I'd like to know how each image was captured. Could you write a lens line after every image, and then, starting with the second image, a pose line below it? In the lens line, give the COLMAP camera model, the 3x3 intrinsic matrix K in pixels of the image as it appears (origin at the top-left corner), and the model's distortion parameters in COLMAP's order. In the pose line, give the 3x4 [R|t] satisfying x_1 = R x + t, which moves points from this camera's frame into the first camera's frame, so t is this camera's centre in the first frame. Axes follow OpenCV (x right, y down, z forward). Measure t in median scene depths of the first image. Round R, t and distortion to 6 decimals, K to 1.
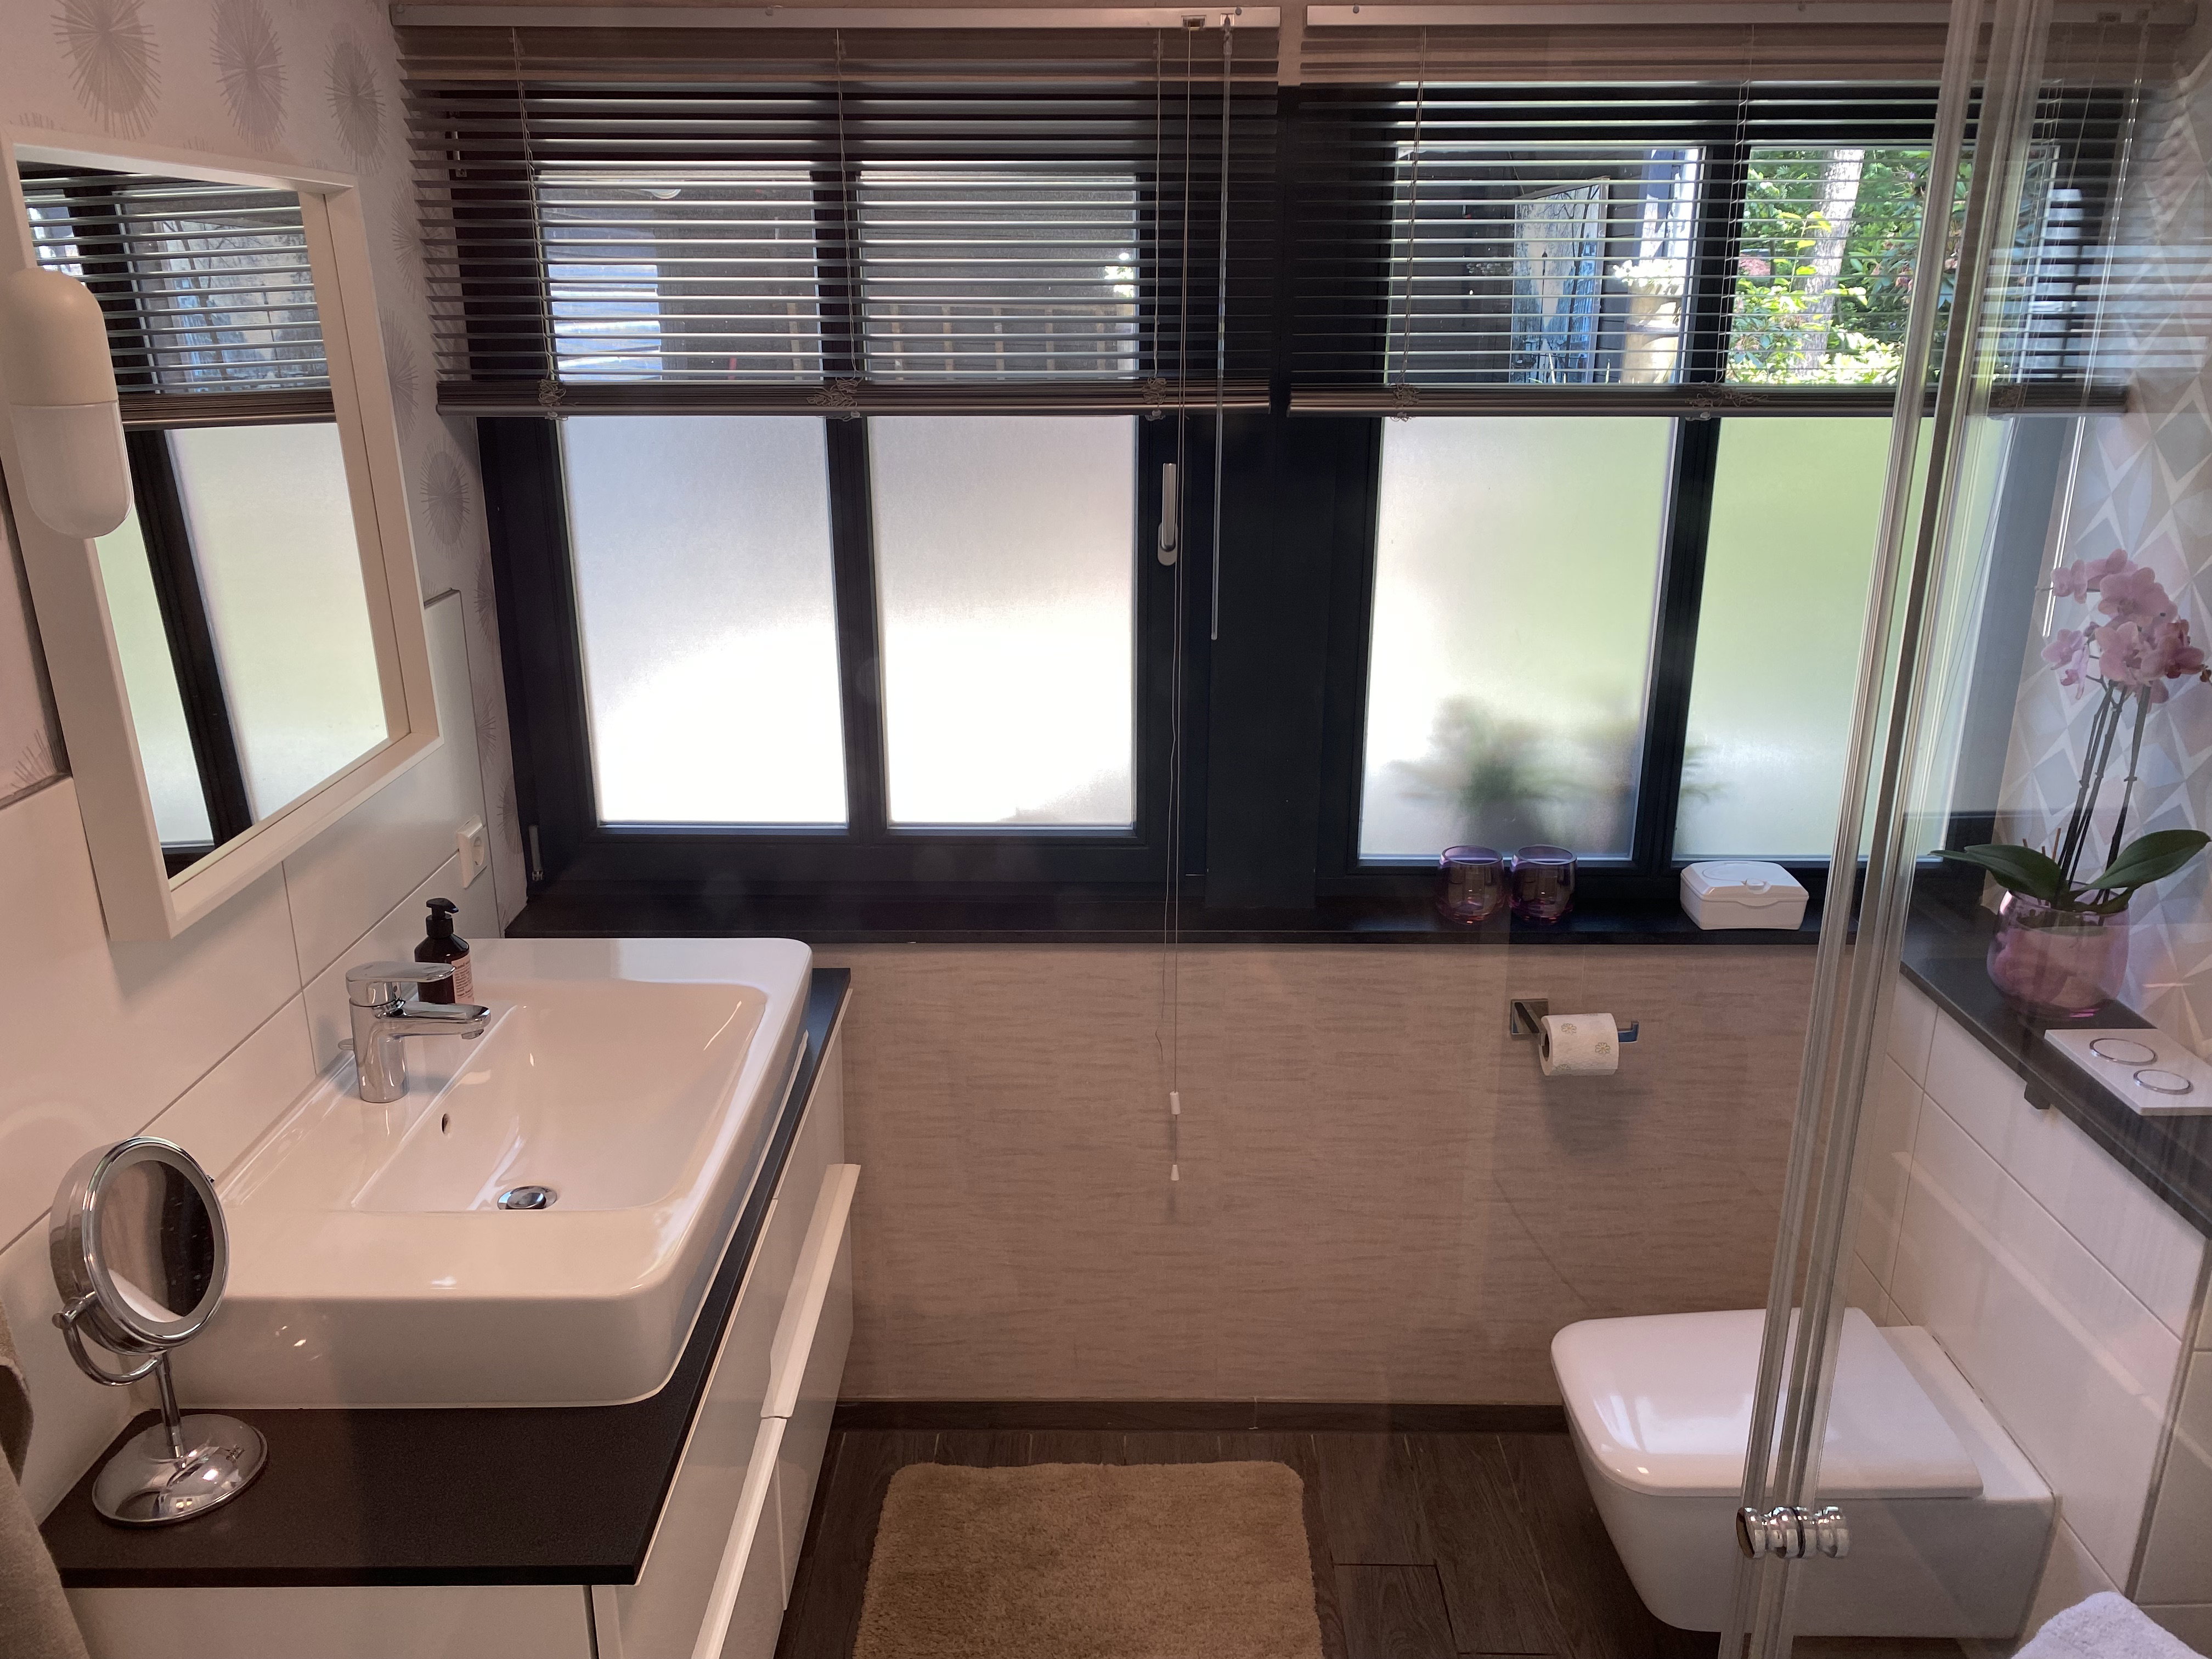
lens RADIAL K [[1663.7, 0, 1109.3], [0, 1663.7, 833.5], [0, 0, 1]] dist [0.011091, -0.007920]
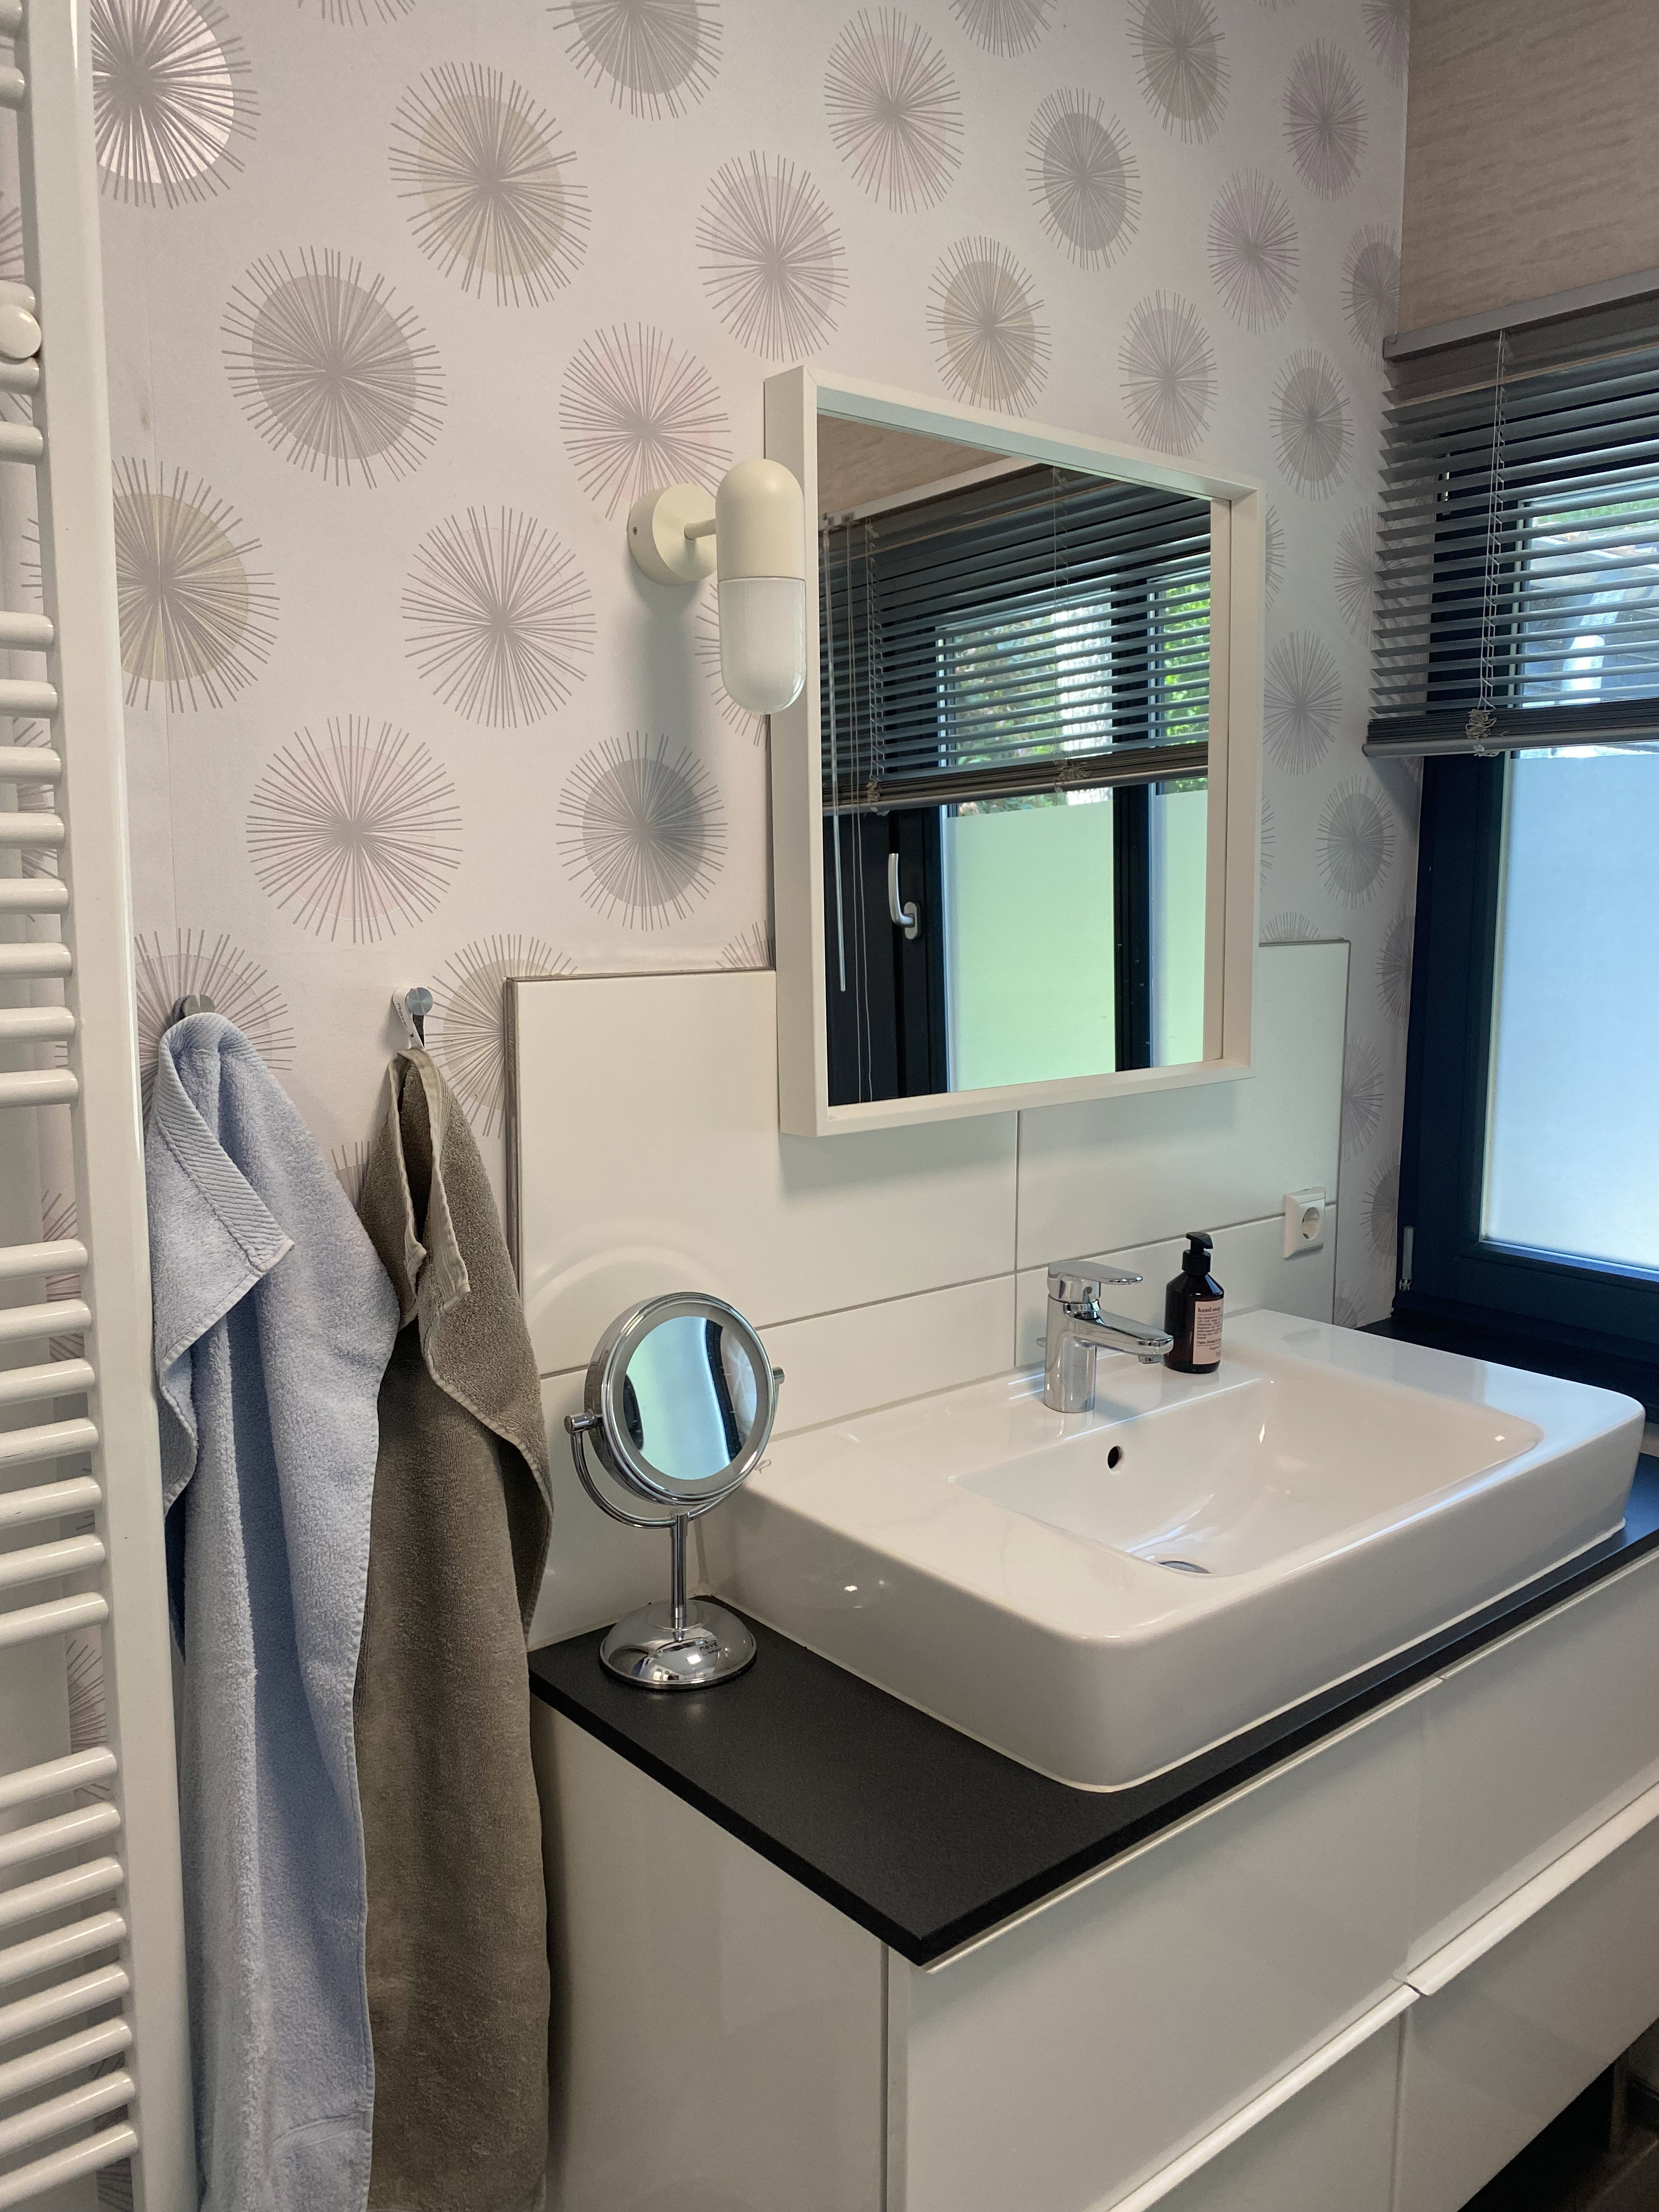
lens RADIAL K [[1663.7, 0, 834.2], [0, 1663.7, 1103.9], [0, 0, 1]] dist [0.011091, -0.007920]
pose [[0.632736, 0.105185, -0.767191, 0.164173], [-0.239162, 0.968841, -0.064416, 0.077911], [0.736510, 0.224241, 0.638176, 0.253100]]
